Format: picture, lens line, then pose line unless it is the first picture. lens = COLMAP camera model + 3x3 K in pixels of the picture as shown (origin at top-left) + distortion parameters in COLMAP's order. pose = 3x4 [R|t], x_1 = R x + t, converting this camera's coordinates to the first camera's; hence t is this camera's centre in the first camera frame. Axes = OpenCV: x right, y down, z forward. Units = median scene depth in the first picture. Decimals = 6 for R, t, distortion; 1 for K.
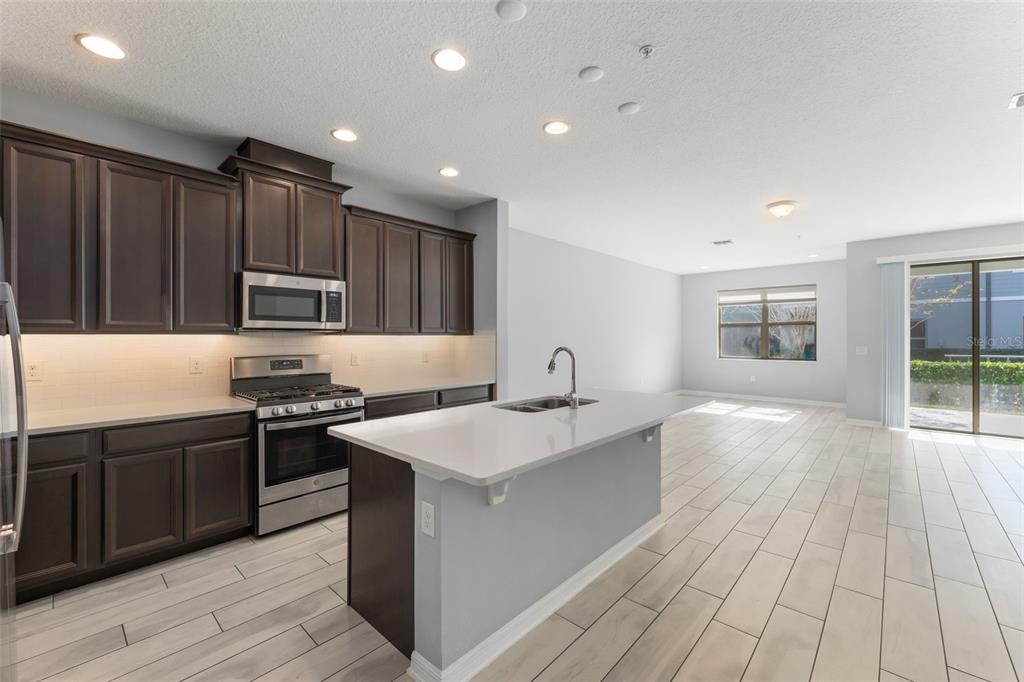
lens RADIAL K [[411.9, 0, 512.4], [0, 411.9, 336.7], [0, 0, 1]] dist [-0.006474, 0.001443]
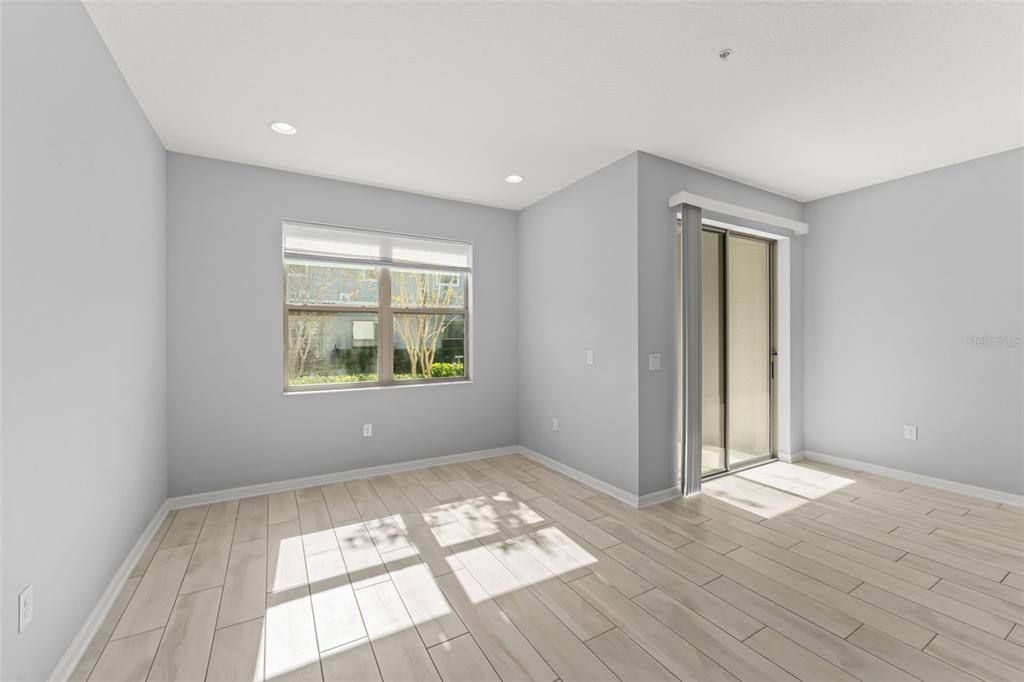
lens RADIAL K [[411.9, 0, 511.1], [0, 411.9, 337.7], [0, 0, 1]] dist [-0.006474, 0.001443]
pose [[0.293884, -0.001793, 0.955839, 0.403828], [0.002668, 0.999996, 0.001056, 0.000868], [-0.955837, 0.002240, 0.293888, 1.425454]]
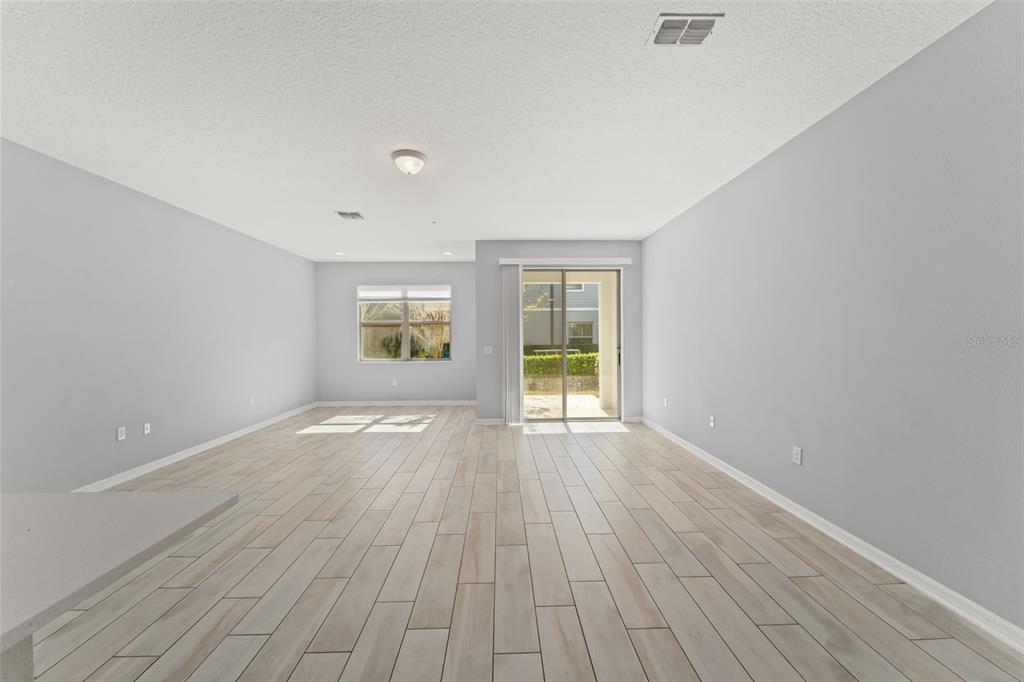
lens RADIAL K [[411.9, 0, 509.8], [0, 411.9, 338.7], [0, 0, 1]] dist [-0.006474, 0.001443]
pose [[0.713675, -0.009535, 0.700412, 0.260998], [0.007148, 0.999954, 0.006329, 0.000039], [-0.700440, 0.000490, 0.713711, 0.344851]]
